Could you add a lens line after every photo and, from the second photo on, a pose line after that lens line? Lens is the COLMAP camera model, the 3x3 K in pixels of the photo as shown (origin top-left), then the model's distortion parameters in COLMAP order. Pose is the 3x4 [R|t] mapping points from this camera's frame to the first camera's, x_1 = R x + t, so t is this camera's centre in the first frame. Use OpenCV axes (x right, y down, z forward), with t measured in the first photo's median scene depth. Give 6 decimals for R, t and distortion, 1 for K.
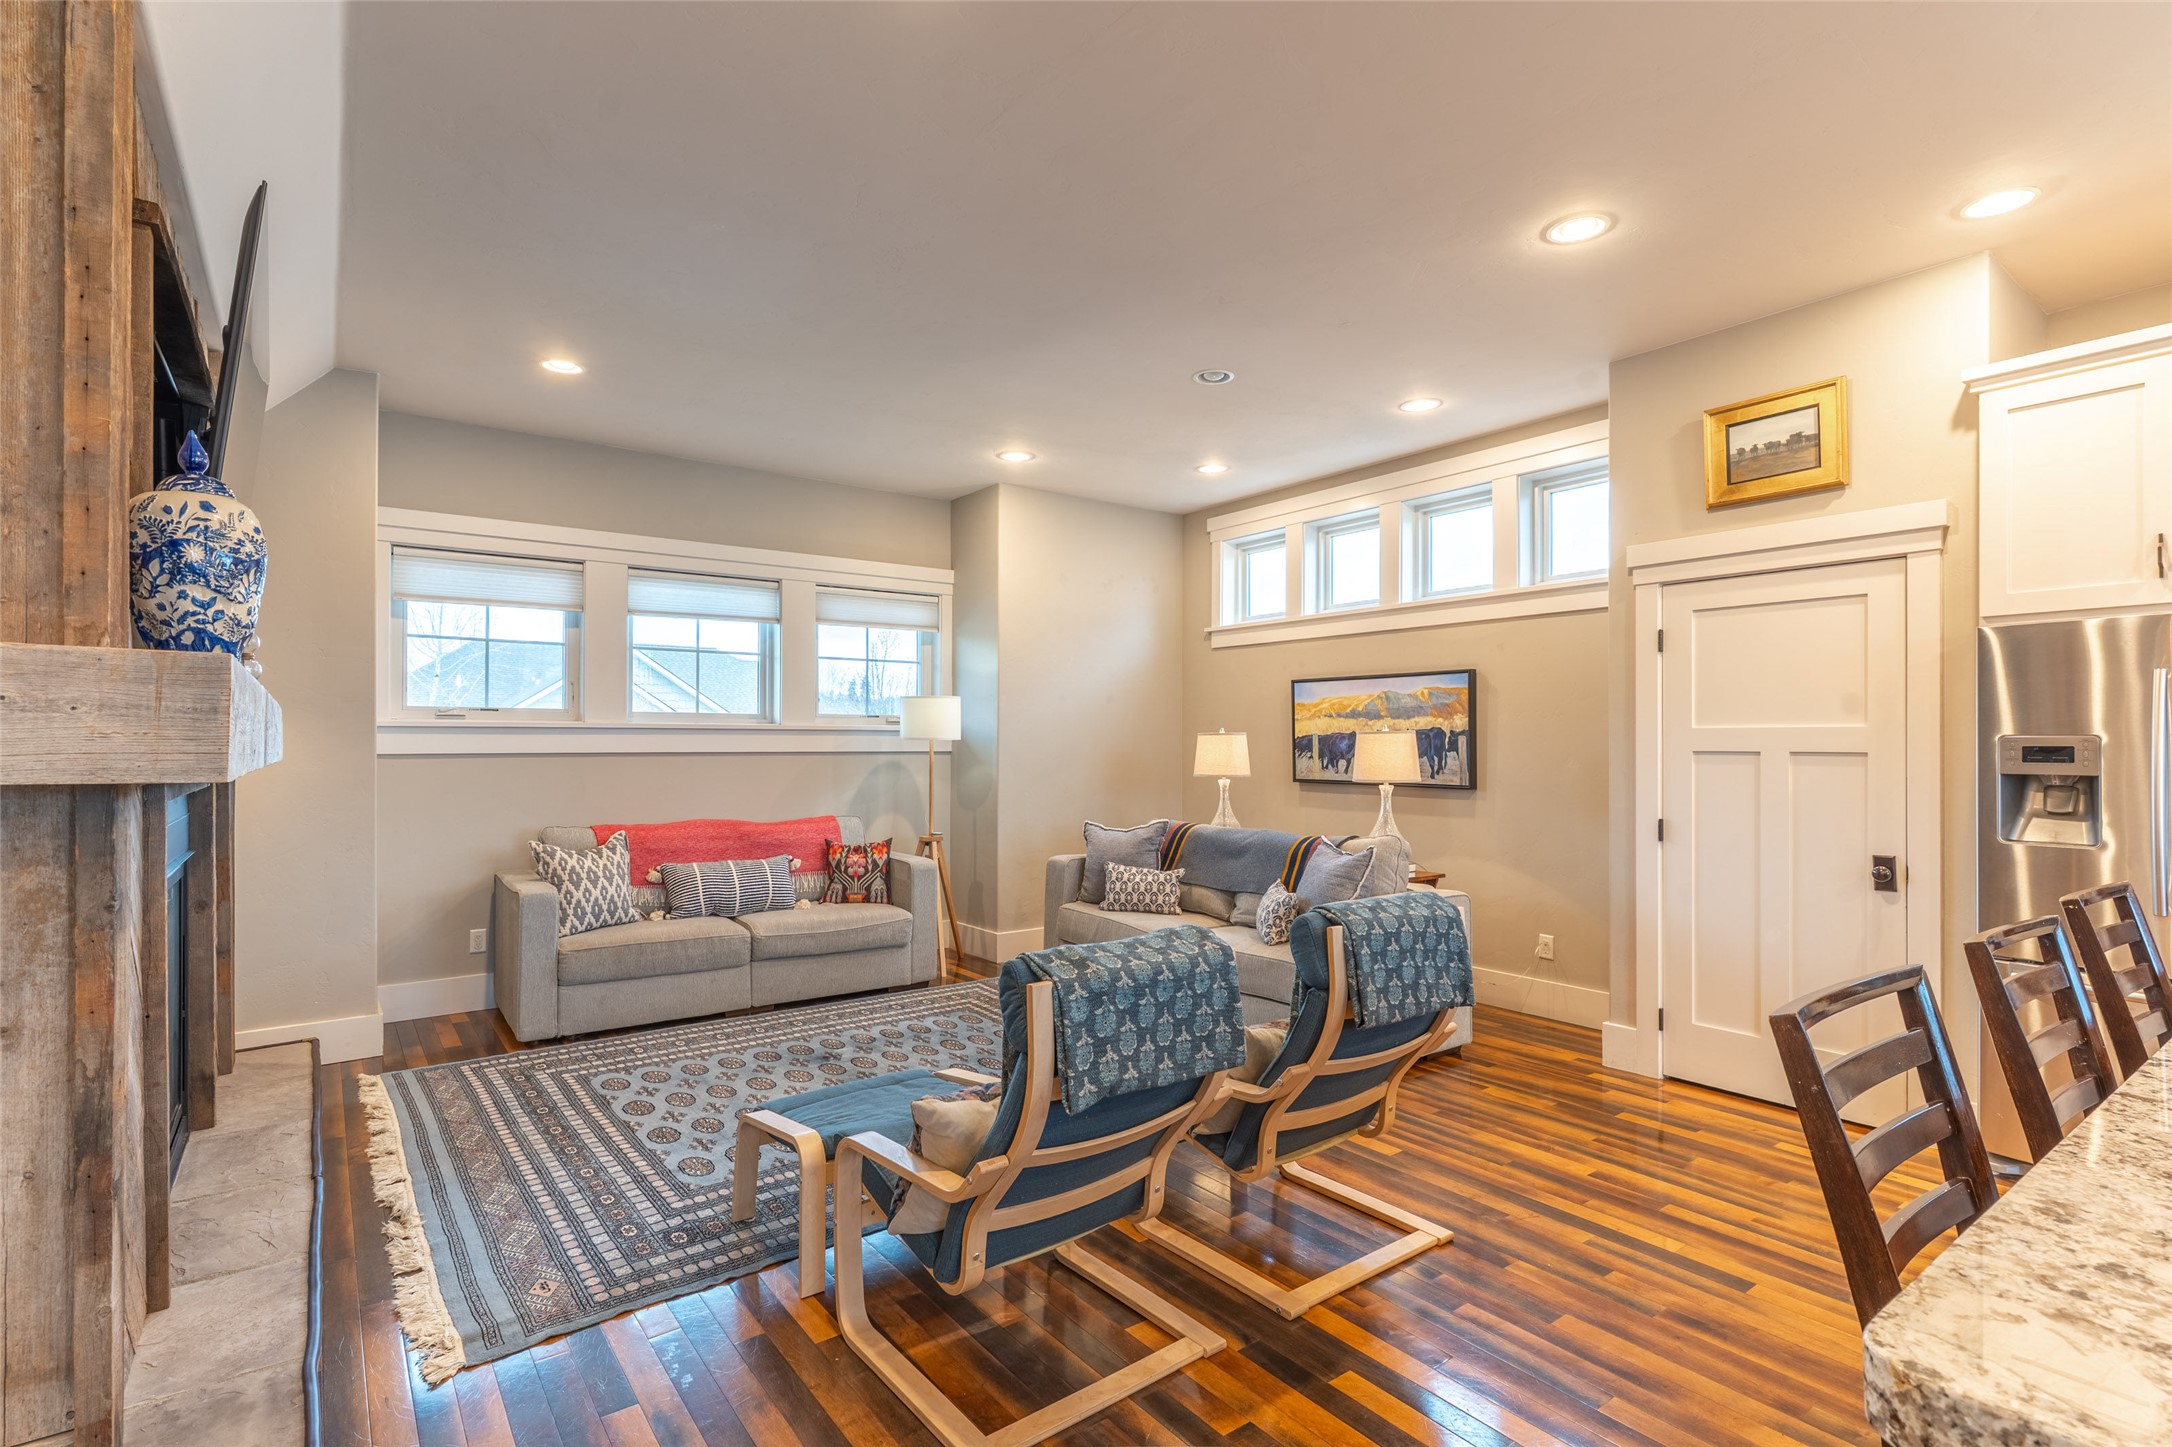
lens RADIAL K [[1031.0, 0, 1073.3], [0, 1031.0, 731.8], [0, 0, 1]] dist [0.001058, 0.000454]
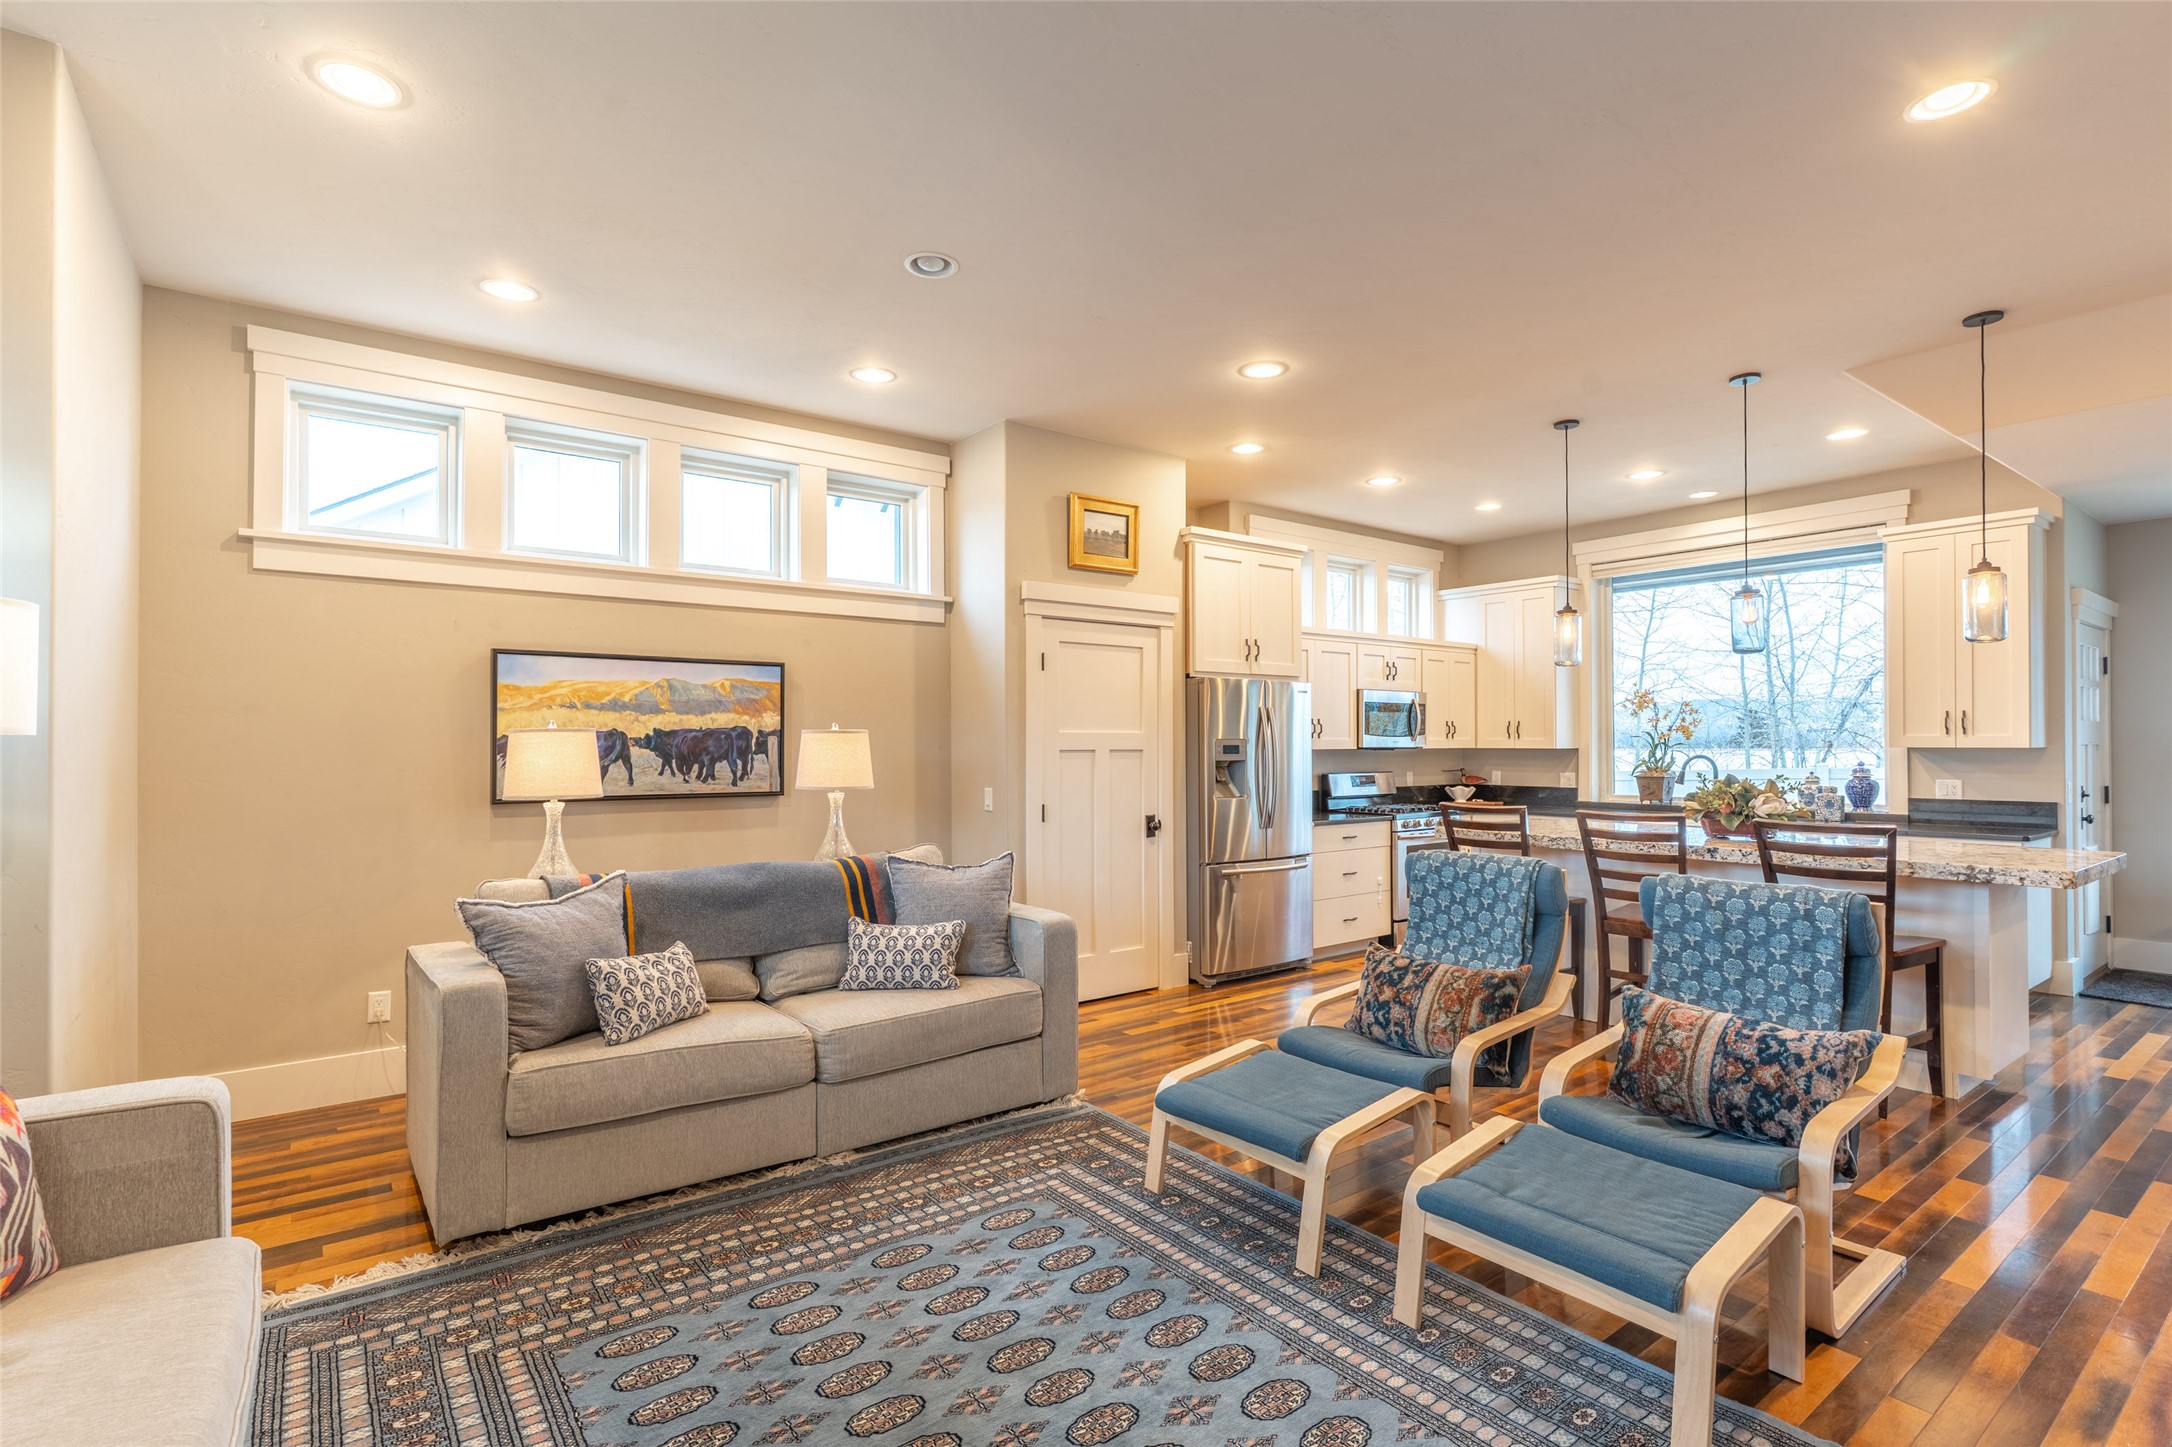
lens RADIAL K [[1031.0, 0, 1073.3], [0, 1031.0, 731.8], [0, 0, 1]] dist [0.001058, 0.000454]
pose [[-0.007120, 0.012328, 0.999899, -0.545931], [-0.008357, 0.999888, -0.012387, 0.009346], [-0.999940, -0.008444, -0.007016, 0.780090]]
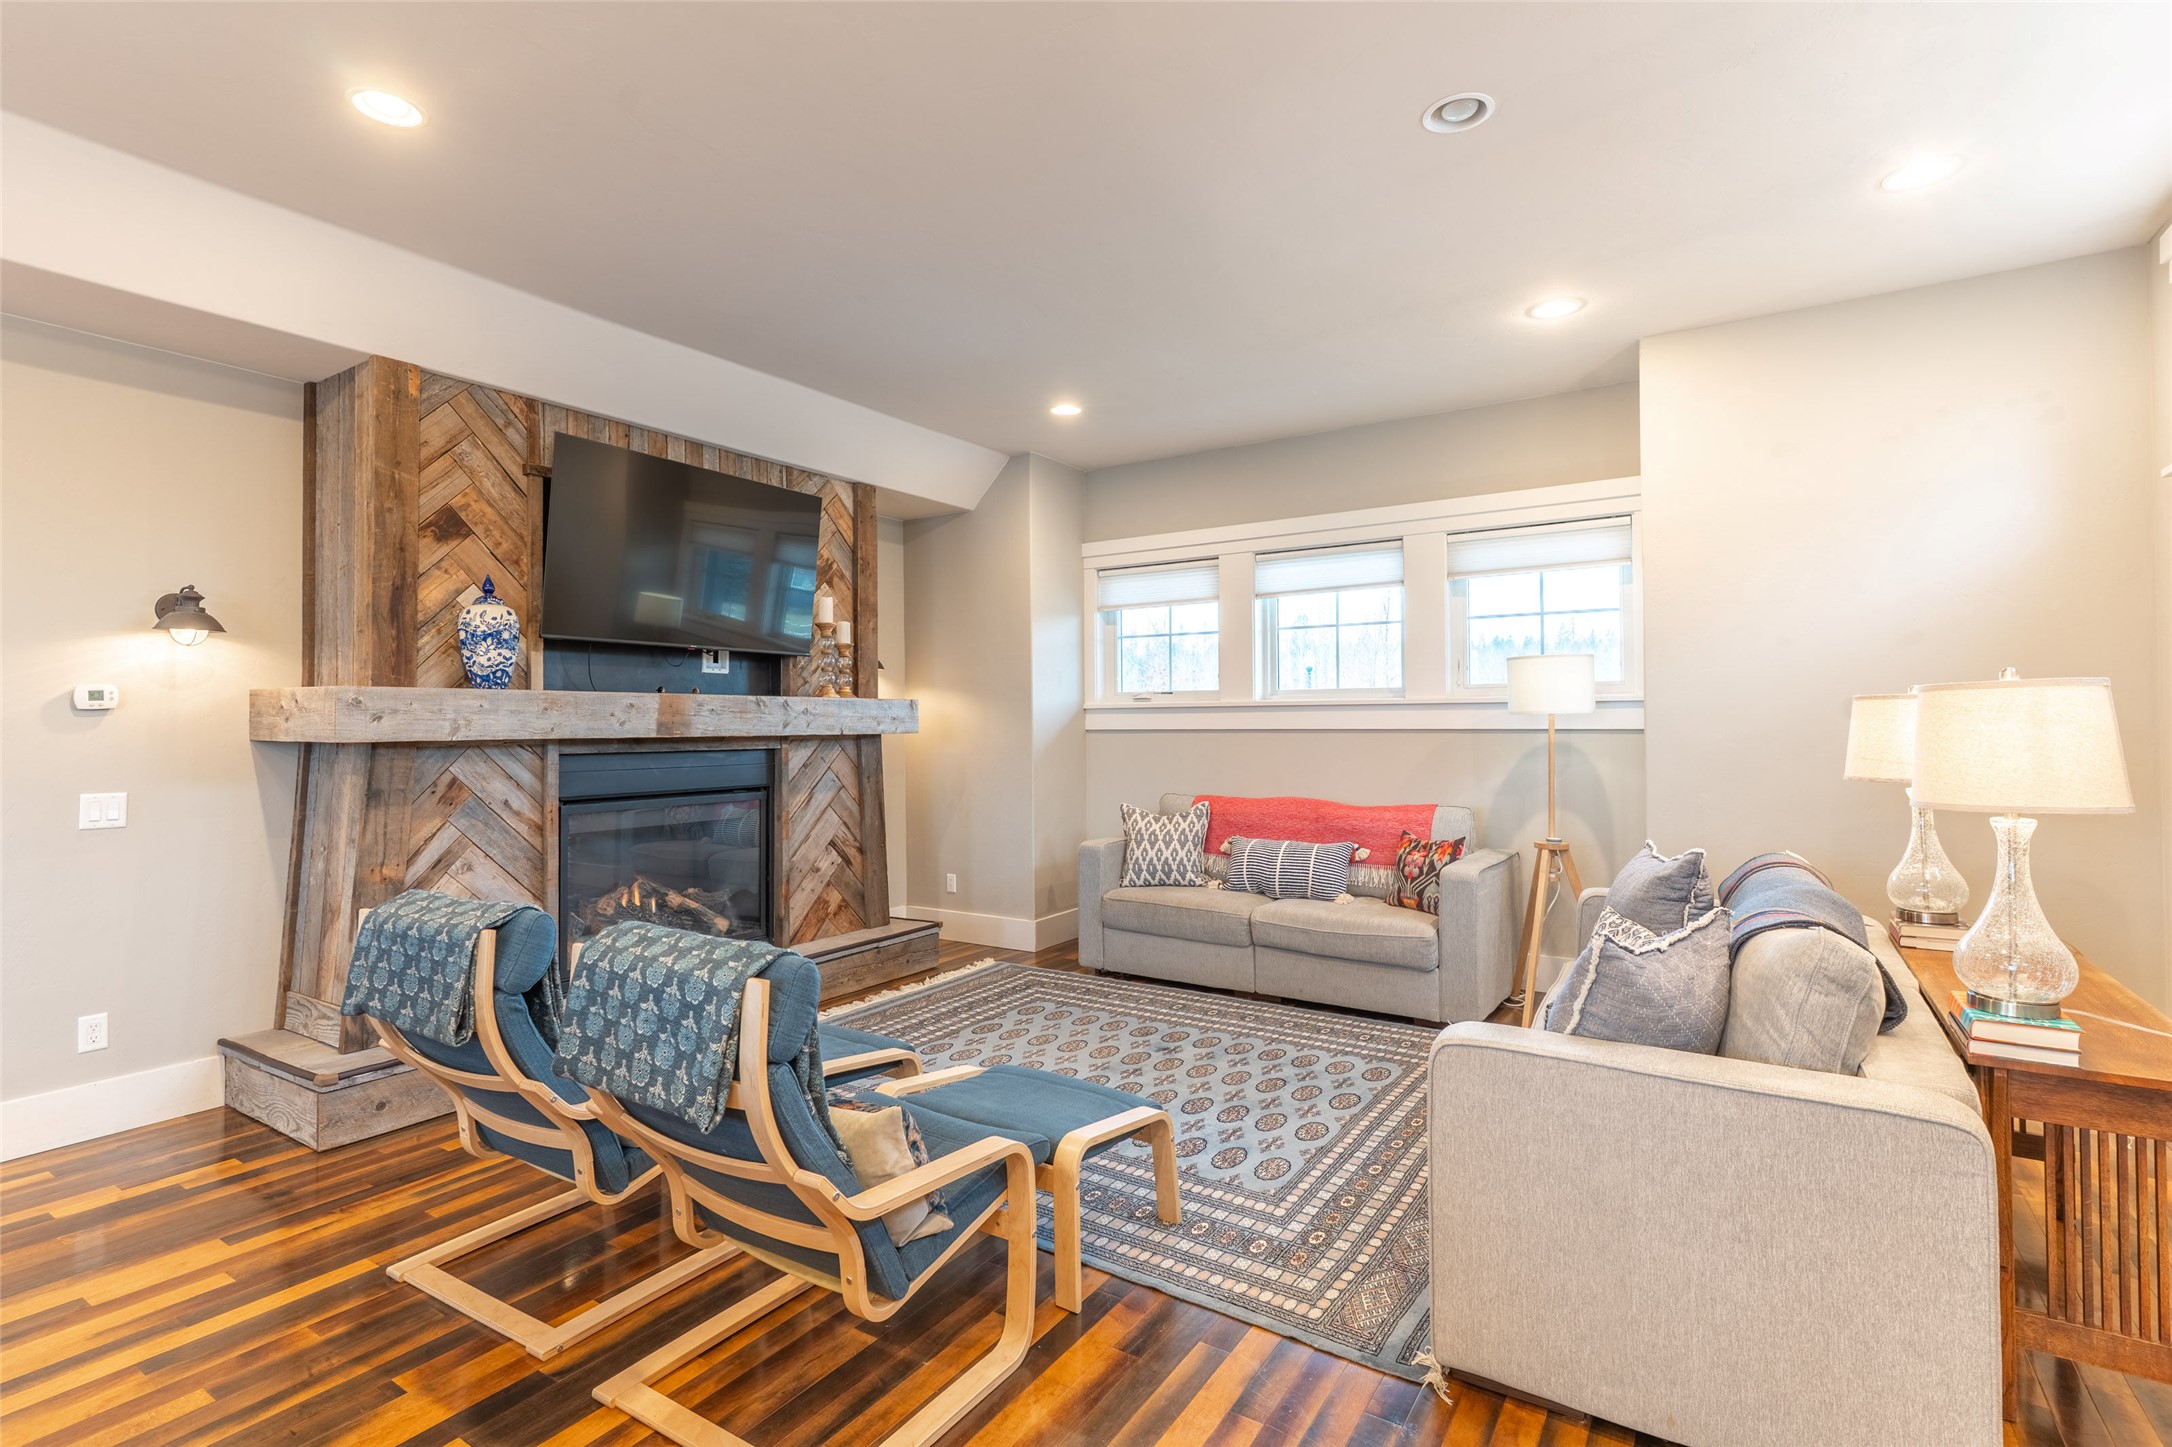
lens RADIAL K [[1040.3, 0, 1082.6], [0, 1040.3, 693.3], [0, 0, 1]] dist [0.001953, 0.000237]
pose [[0.348182, -0.026737, -0.937046, 0.546524], [0.015744, 0.999619, -0.022673, 0.005098], [0.937295, -0.006859, 0.348470, 0.499720]]
